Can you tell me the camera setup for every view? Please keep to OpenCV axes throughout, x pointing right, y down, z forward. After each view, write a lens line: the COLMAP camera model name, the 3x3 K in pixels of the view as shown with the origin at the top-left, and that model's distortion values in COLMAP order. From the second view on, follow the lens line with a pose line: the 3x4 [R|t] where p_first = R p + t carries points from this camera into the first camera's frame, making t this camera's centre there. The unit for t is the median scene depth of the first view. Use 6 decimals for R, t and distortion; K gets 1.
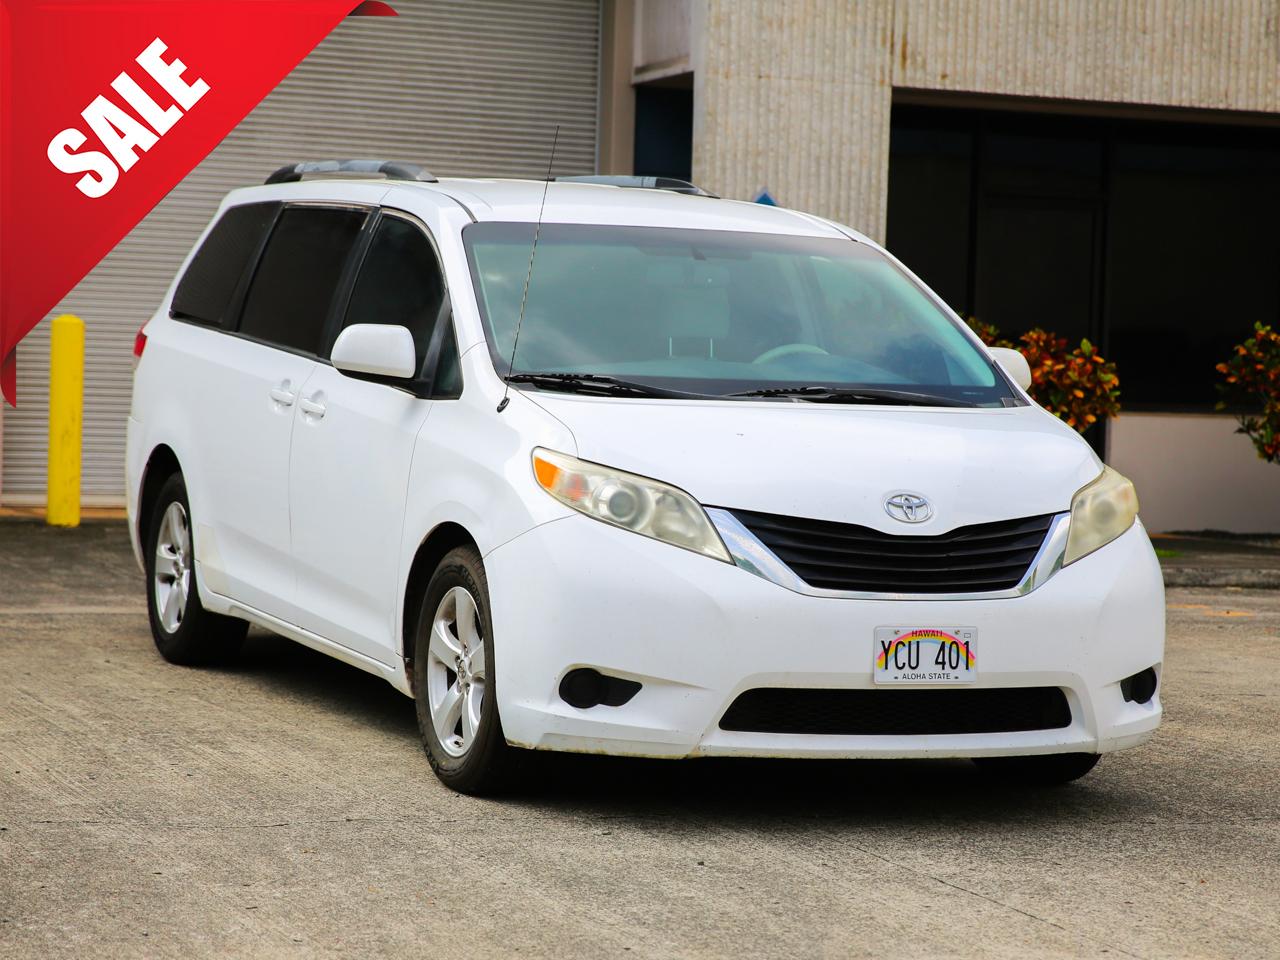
lens RADIAL K [[3421.2, 0, 648.1], [0, 3421.2, 503.0], [0, 0, 1]] dist [0.208419, 0.651697]
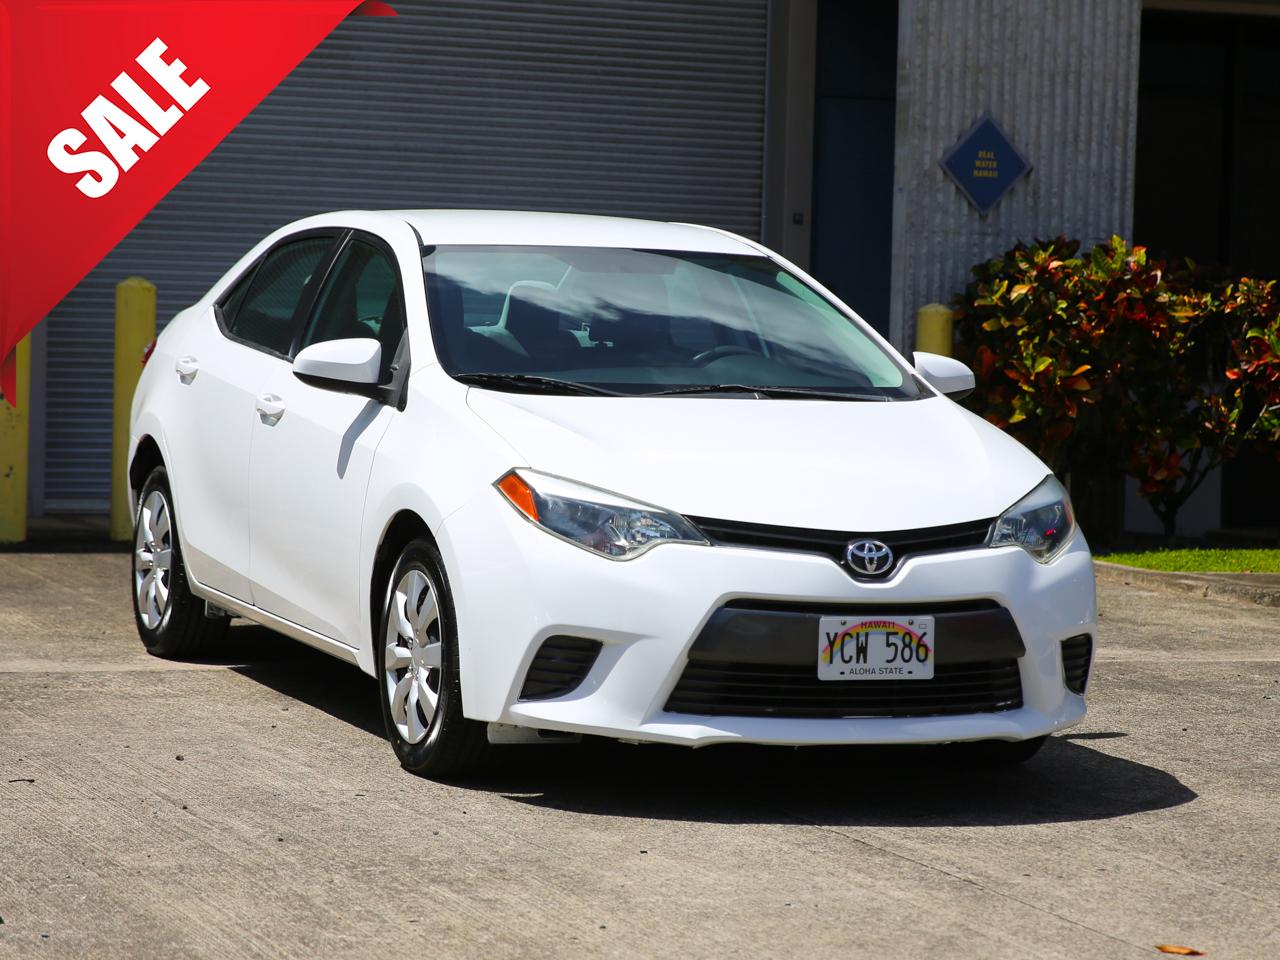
lens RADIAL K [[3726.4, 0, 616.5], [0, 3726.4, 480.8], [0, 0, 1]] dist [0.195433, 0.648097]
pose [[0.999981, -0.004718, -0.003848, -0.049465], [0.004731, 0.999983, 0.003473, -0.009224], [0.003831, -0.003492, 0.999987, 0.123062]]
